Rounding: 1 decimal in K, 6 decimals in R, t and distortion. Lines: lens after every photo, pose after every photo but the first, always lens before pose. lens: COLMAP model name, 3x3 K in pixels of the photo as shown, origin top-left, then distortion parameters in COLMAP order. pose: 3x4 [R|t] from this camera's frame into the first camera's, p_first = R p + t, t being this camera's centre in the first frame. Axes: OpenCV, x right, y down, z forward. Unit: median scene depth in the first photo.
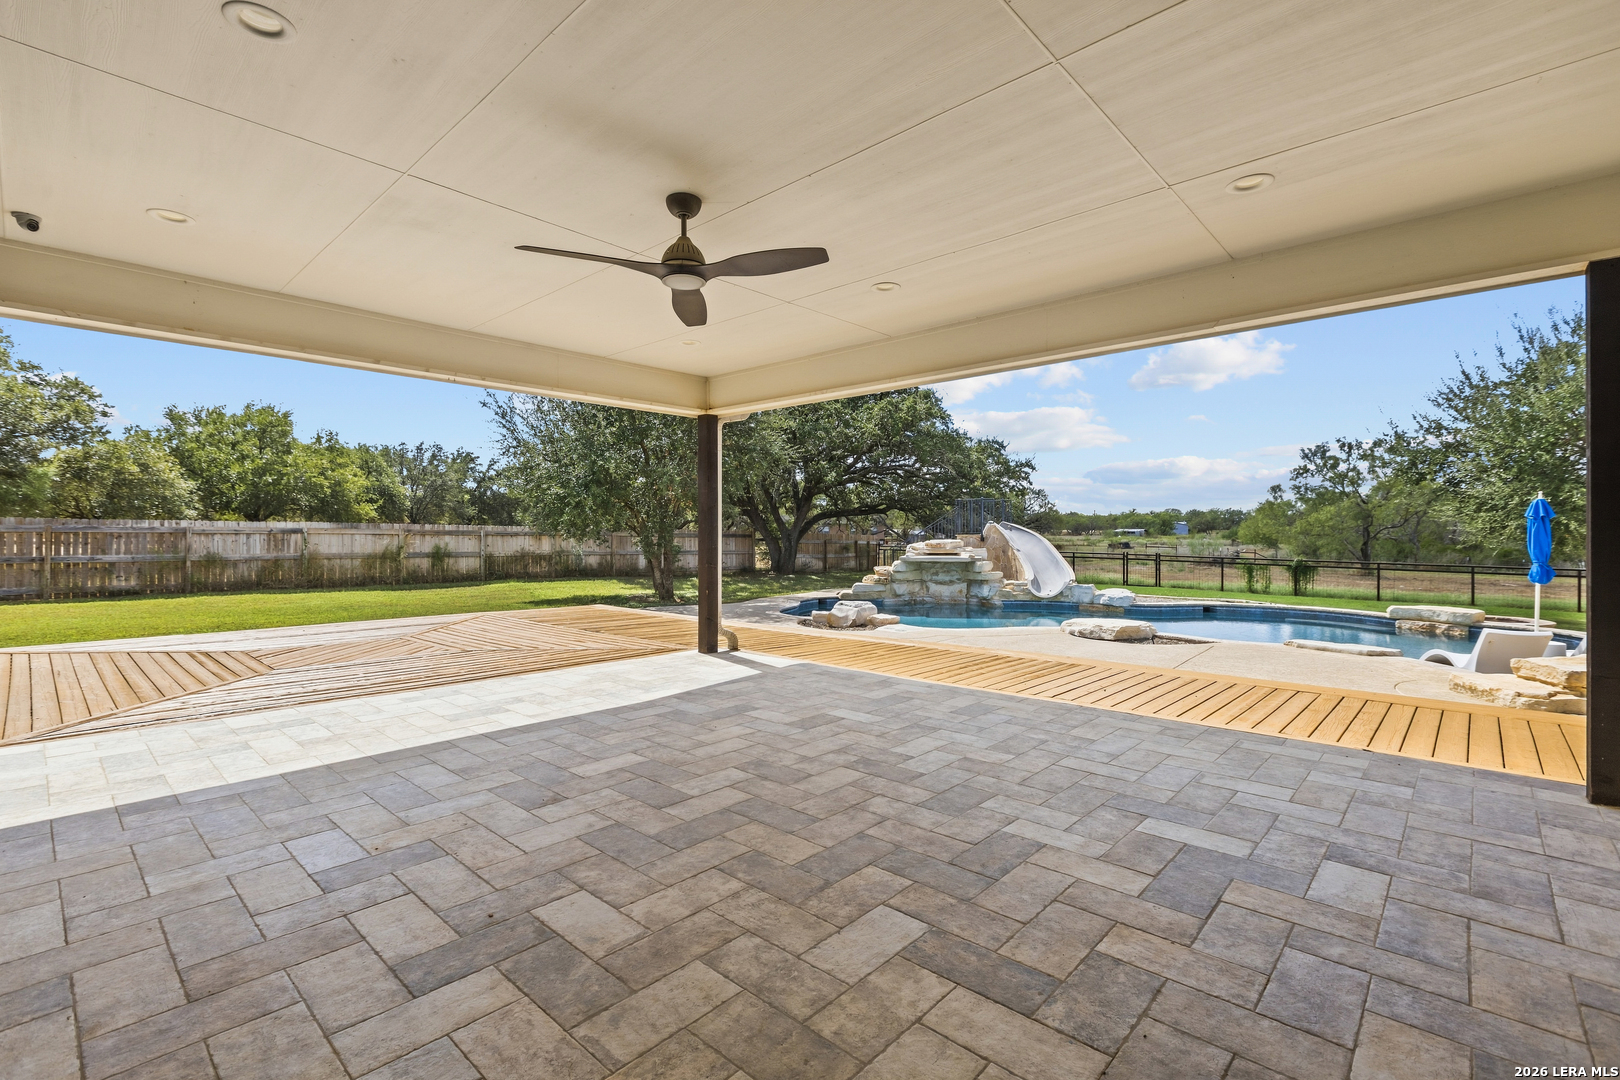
lens RADIAL K [[727.6, 0, 810.5], [0, 727.6, 533.5], [0, 0, 1]] dist [-0.002293, 0.001317]
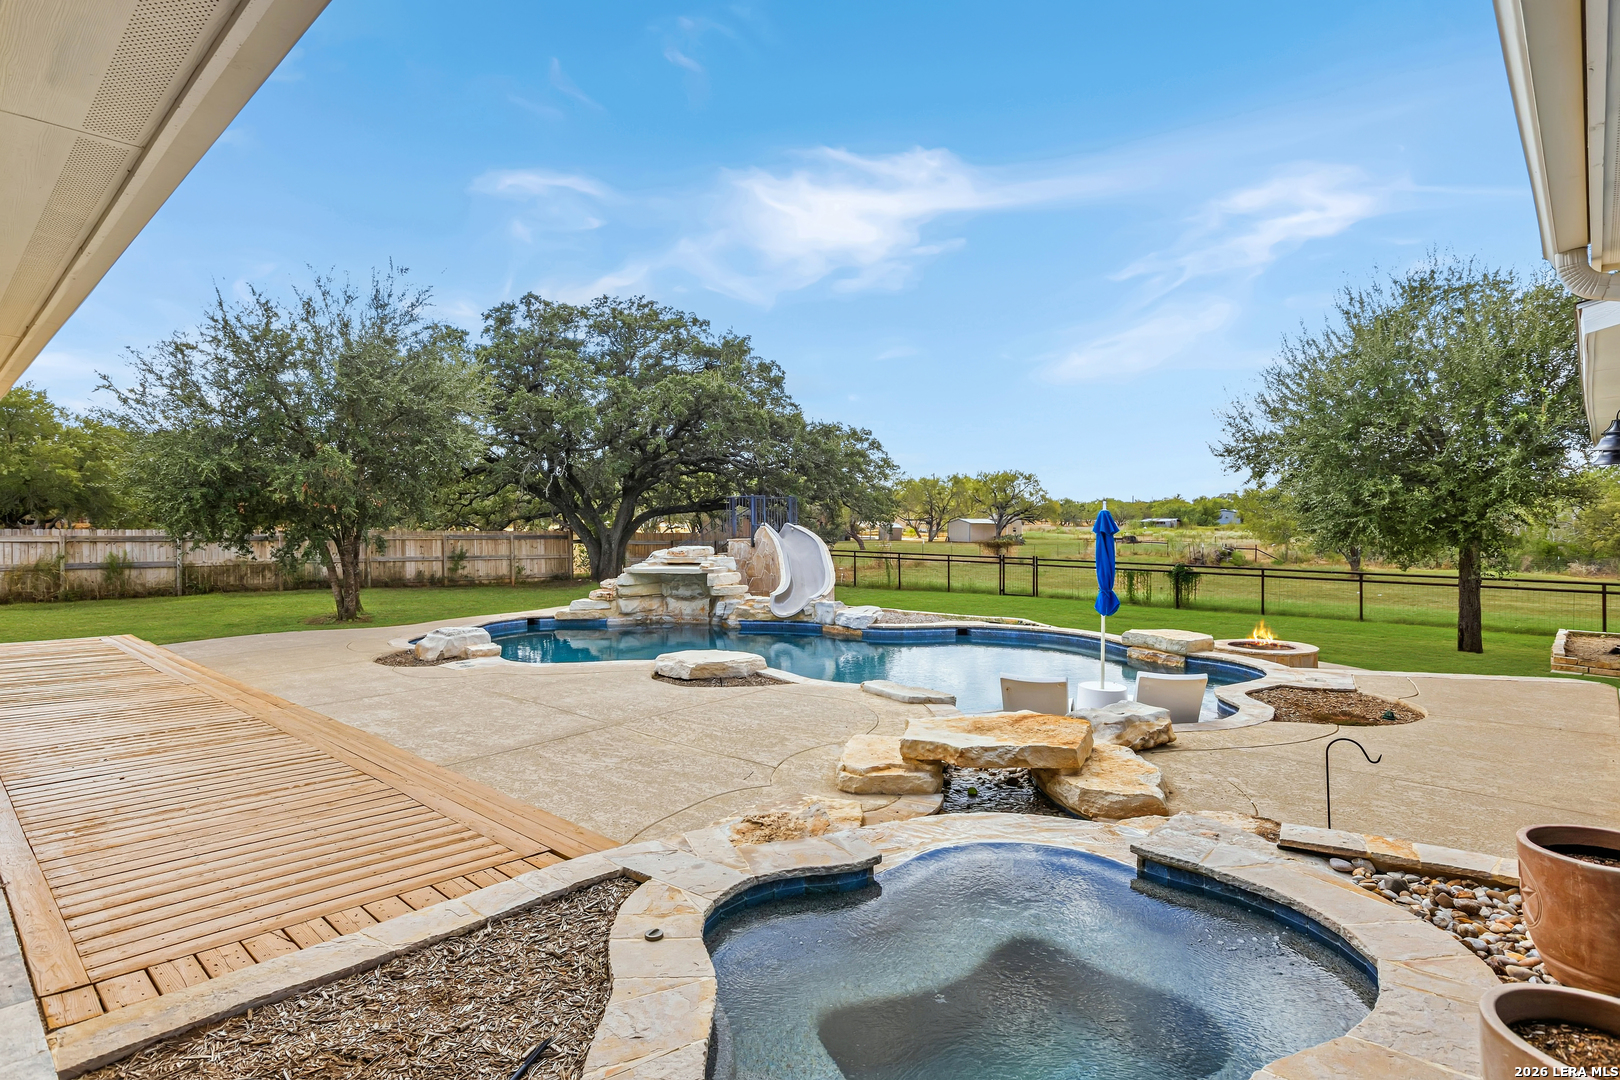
lens RADIAL K [[851.9, 0, 807.0], [0, 851.9, 541.6], [0, 0, 1]] dist [-0.027405, -0.001436]
pose [[0.999965, -0.005508, -0.006274, 0.310886], [0.005634, 0.999778, 0.020306, -0.014790], [0.006161, -0.020340, 0.999774, 0.033108]]
